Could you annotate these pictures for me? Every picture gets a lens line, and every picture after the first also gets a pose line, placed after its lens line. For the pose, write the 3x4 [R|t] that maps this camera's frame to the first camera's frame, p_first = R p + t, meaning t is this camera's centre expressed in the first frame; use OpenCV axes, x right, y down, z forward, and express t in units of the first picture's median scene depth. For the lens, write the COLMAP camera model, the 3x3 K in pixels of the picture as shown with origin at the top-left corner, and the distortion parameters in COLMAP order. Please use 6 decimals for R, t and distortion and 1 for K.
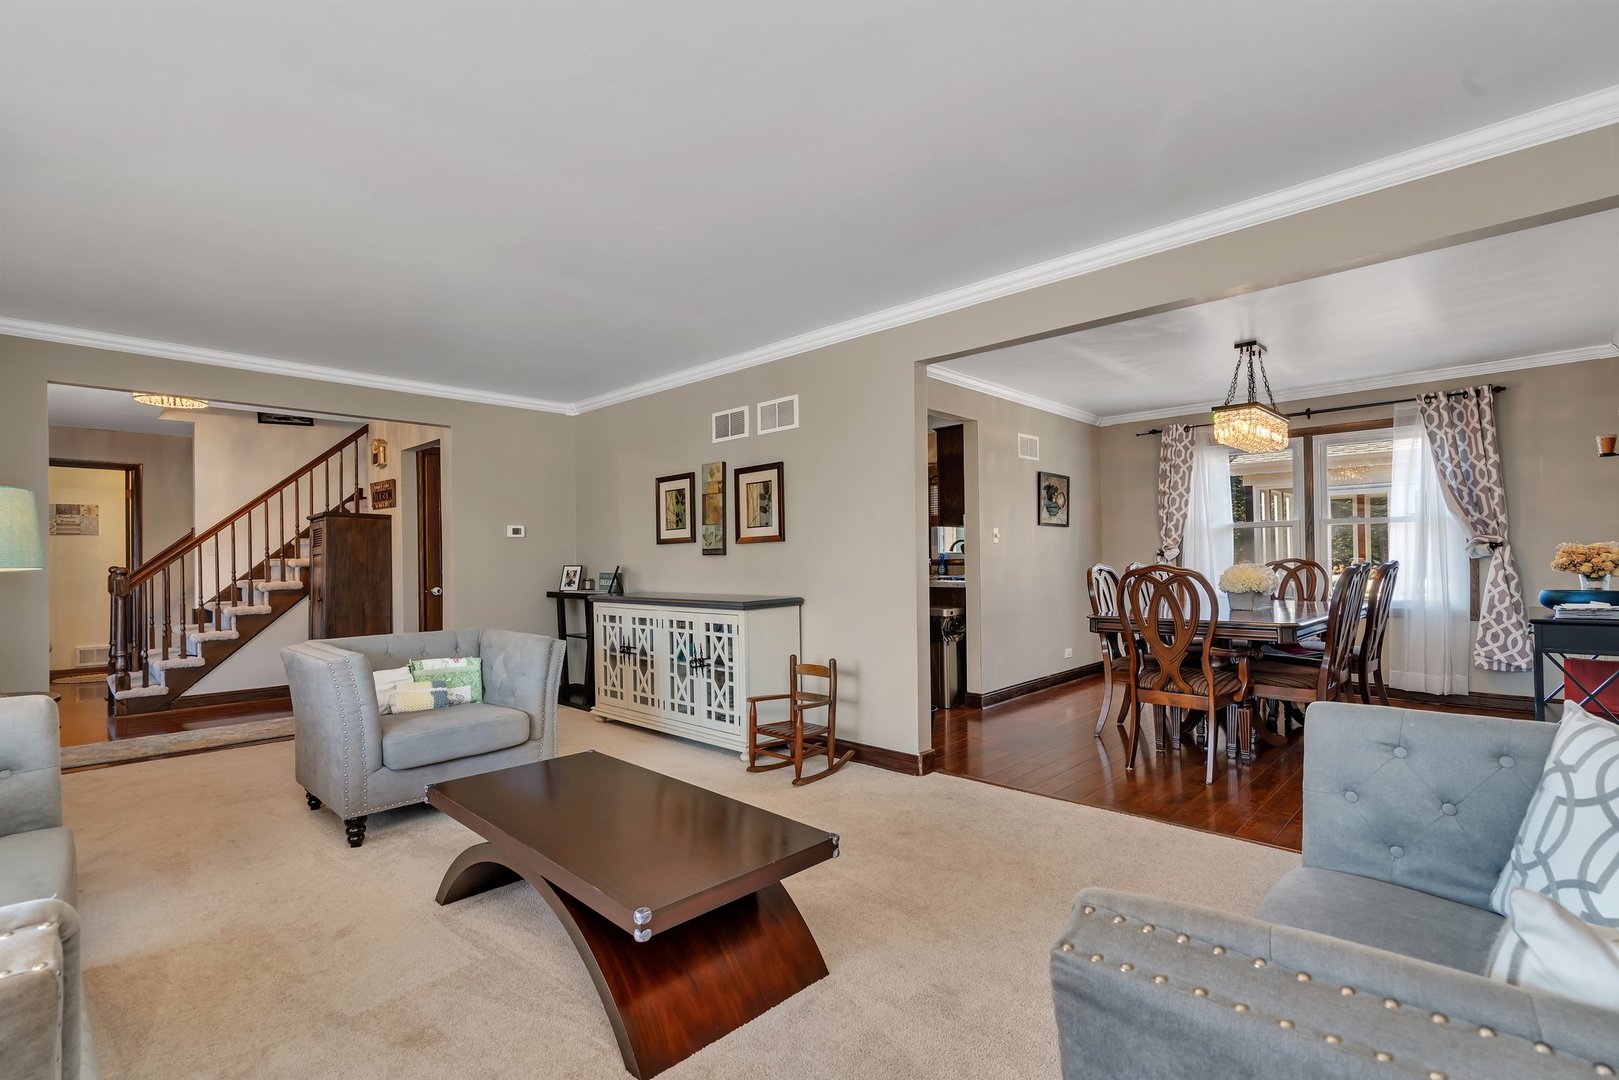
lens RADIAL K [[738.5, 0, 804.8], [0, 738.5, 549.3], [0, 0, 1]] dist [-0.004141, 0.002046]
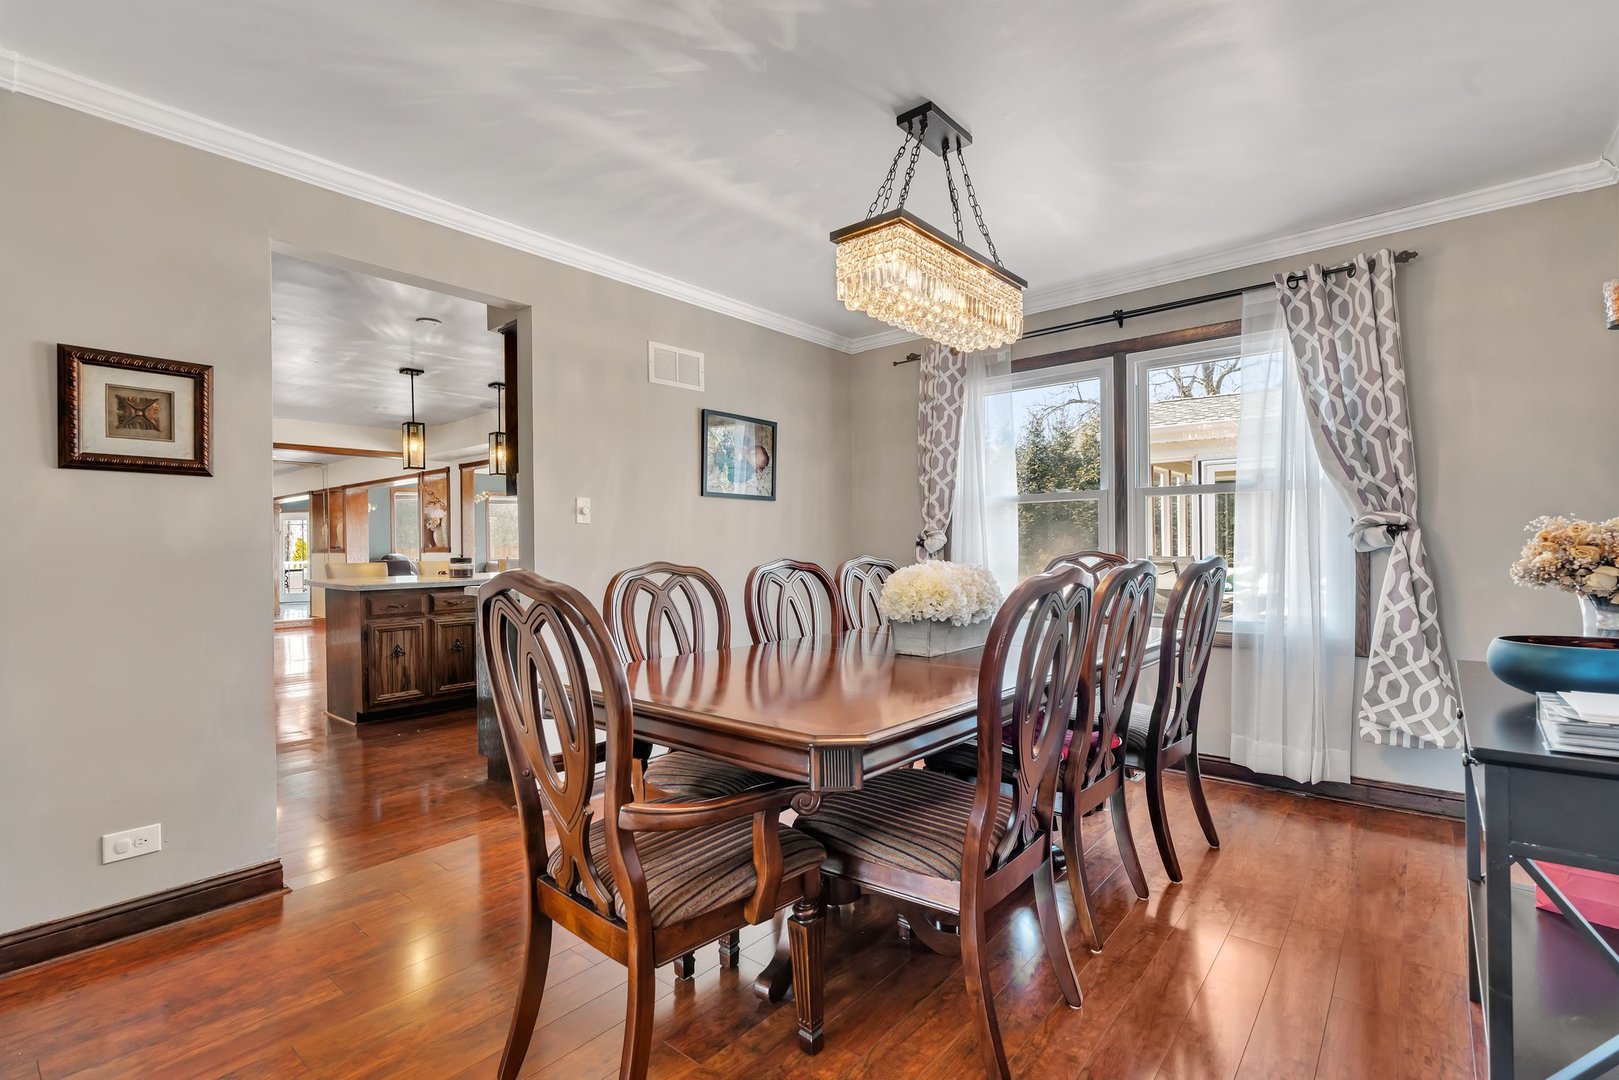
lens RADIAL K [[738.5, 0, 805.3], [0, 738.5, 548.4], [0, 0, 1]] dist [-0.004141, 0.002046]
pose [[0.997720, 0.001431, 0.067475, 0.427830], [-0.002386, 0.999898, 0.014080, 0.002687], [-0.067448, -0.014209, 0.997622, 0.446387]]
